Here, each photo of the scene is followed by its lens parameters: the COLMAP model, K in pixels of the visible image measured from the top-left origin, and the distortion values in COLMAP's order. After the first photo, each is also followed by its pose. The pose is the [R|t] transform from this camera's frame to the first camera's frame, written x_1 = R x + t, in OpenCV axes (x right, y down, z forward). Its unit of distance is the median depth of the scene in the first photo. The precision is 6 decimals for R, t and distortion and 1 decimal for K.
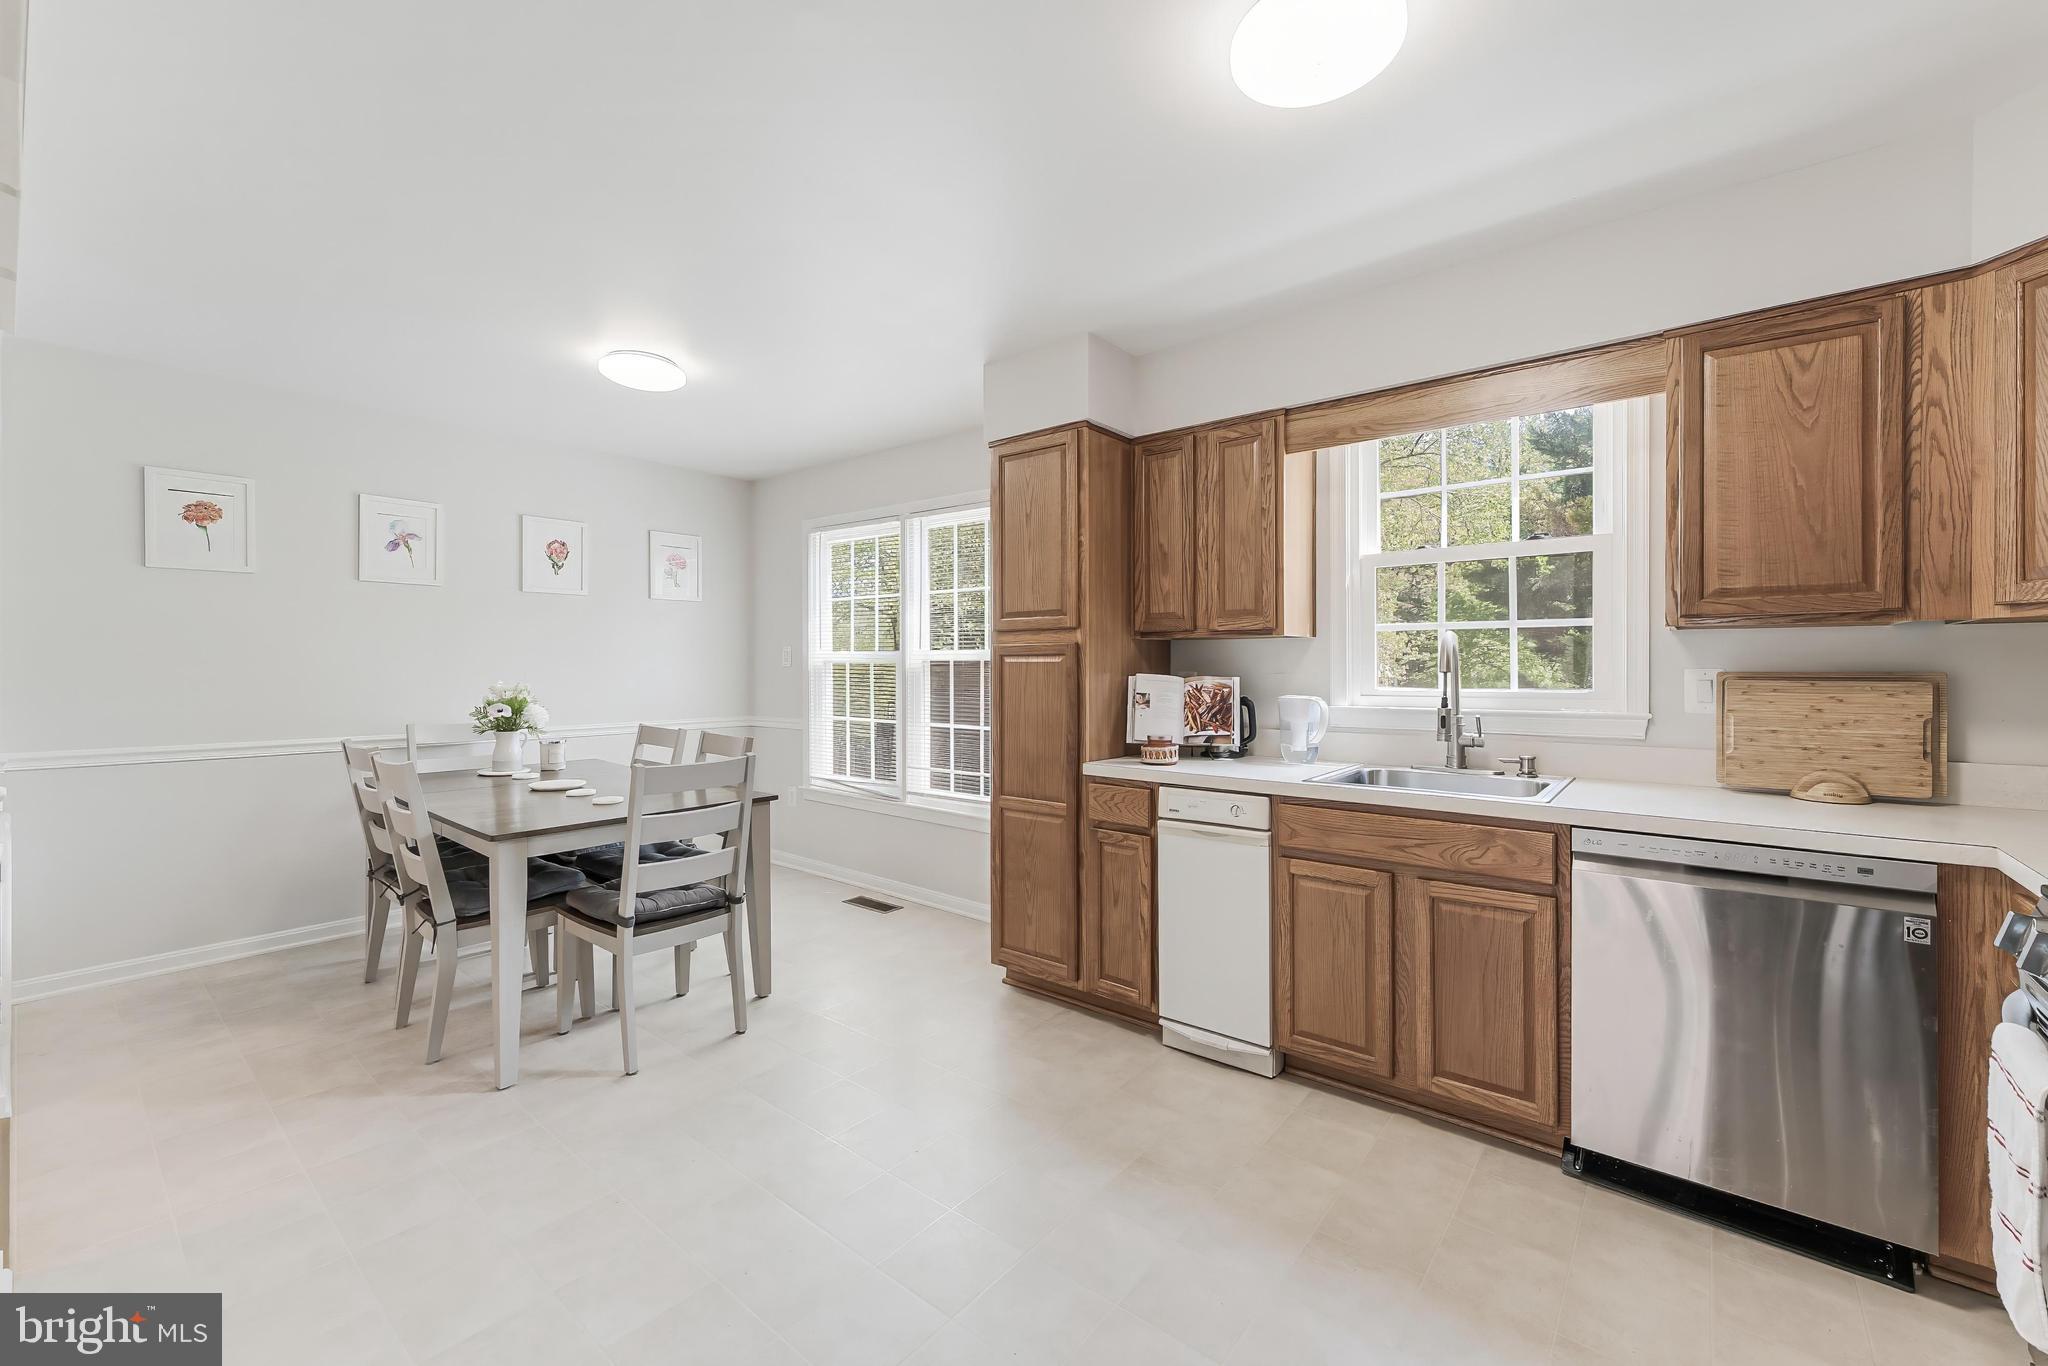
lens RADIAL K [[837.4, 0, 1023.3], [0, 837.4, 660.9], [0, 0, 1]] dist [0.000232, -0.000087]
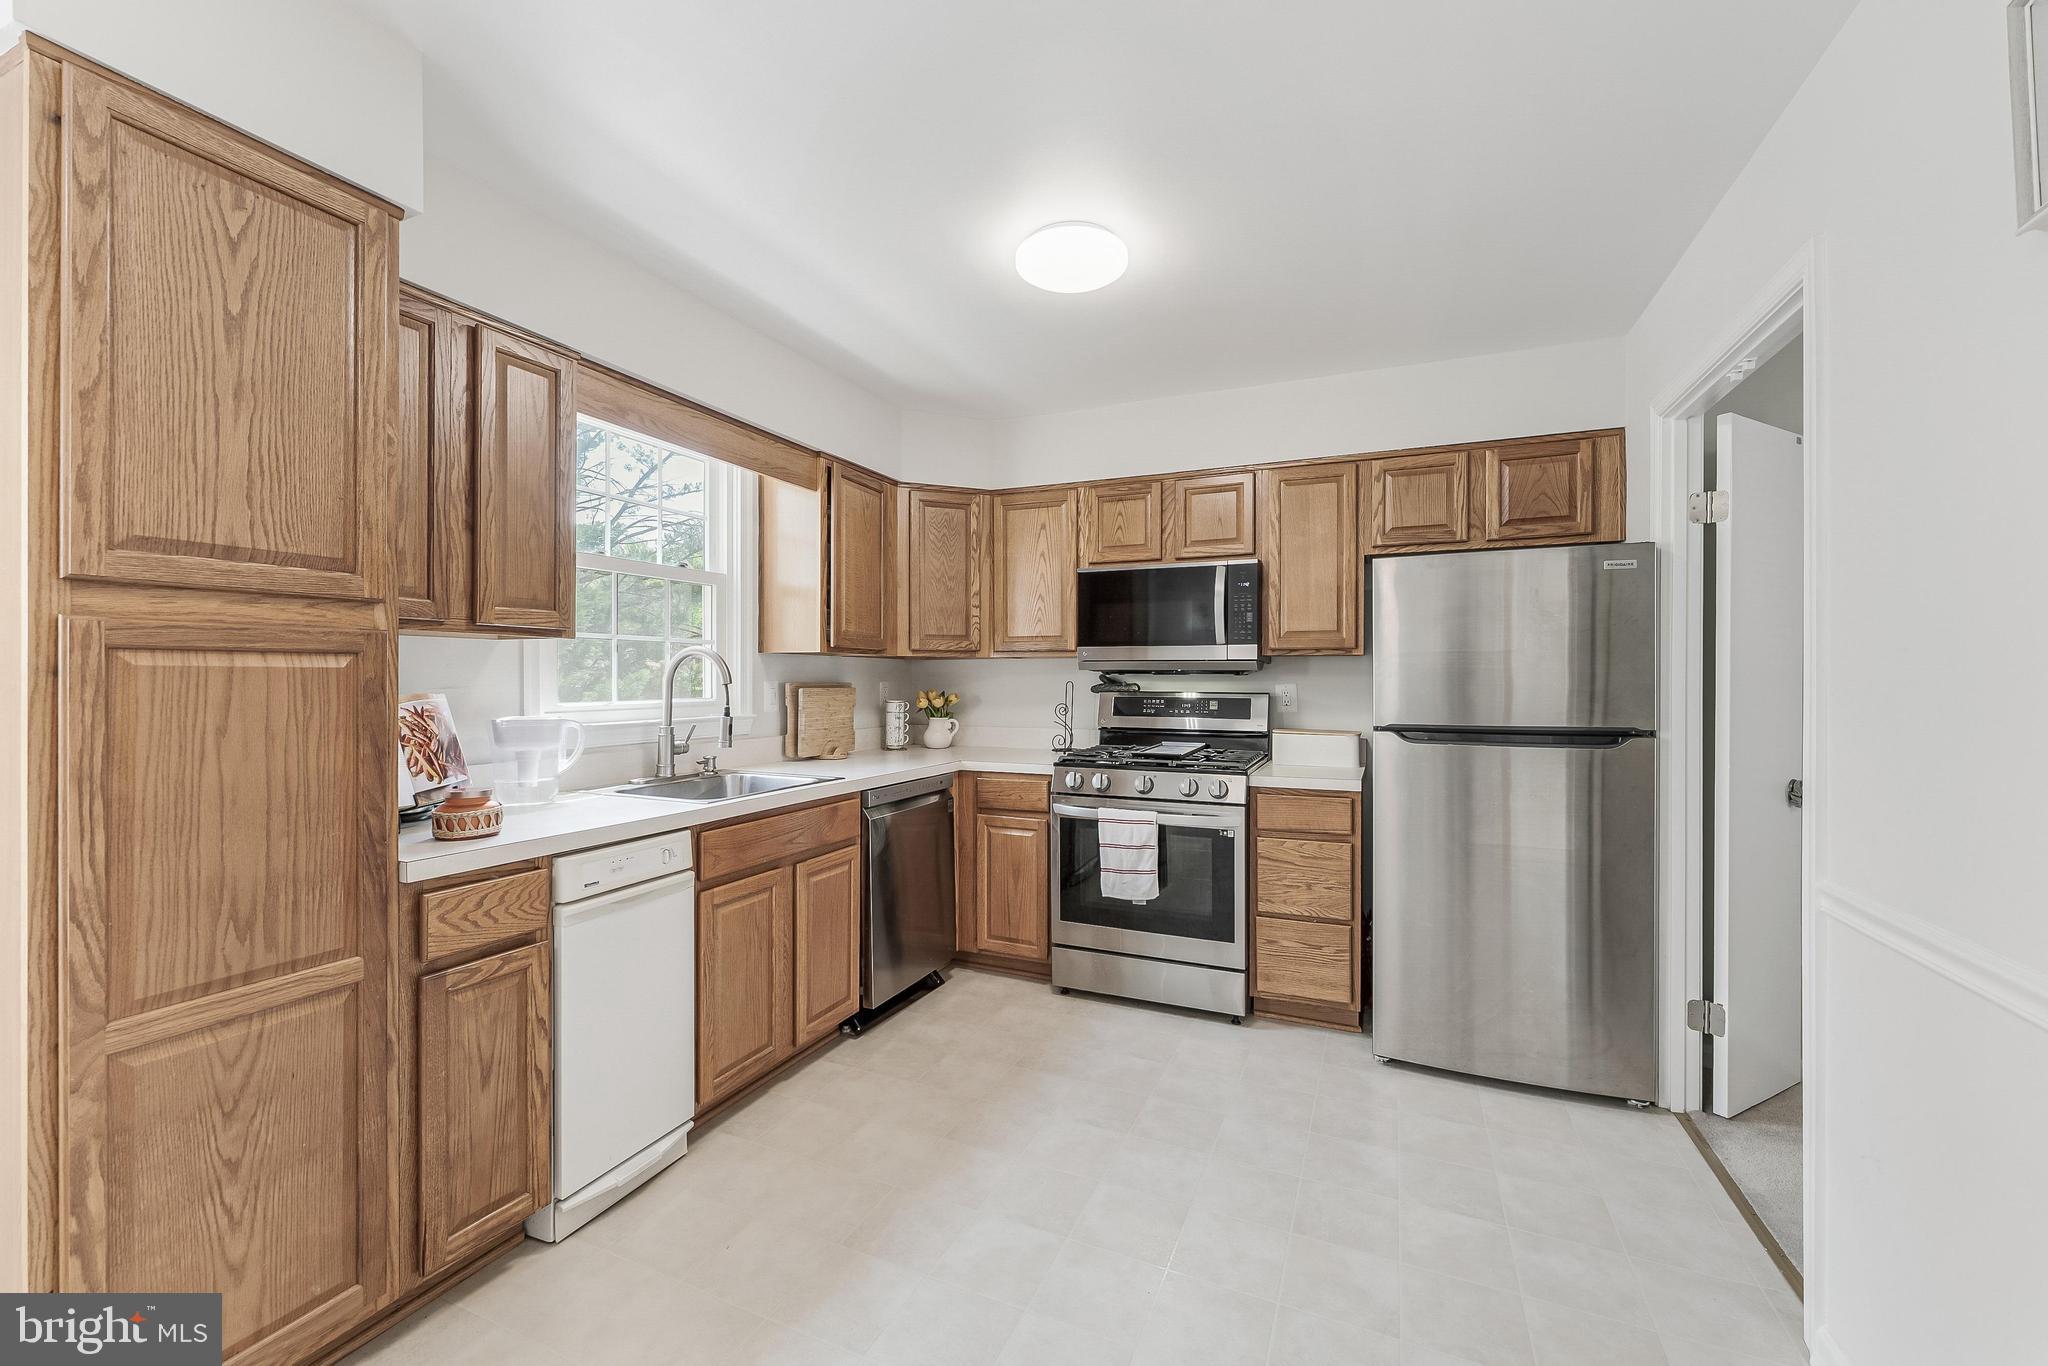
lens RADIAL K [[812.8, 0, 1025.6], [0, 812.8, 679.2], [0, 0, 1]] dist [0.000000, -0.000167]
pose [[-0.263647, -0.000501, 0.964619, -0.544739], [-0.008206, 0.999965, -0.001723, 0.005500], [-0.964584, -0.008370, -0.263641, 0.794530]]
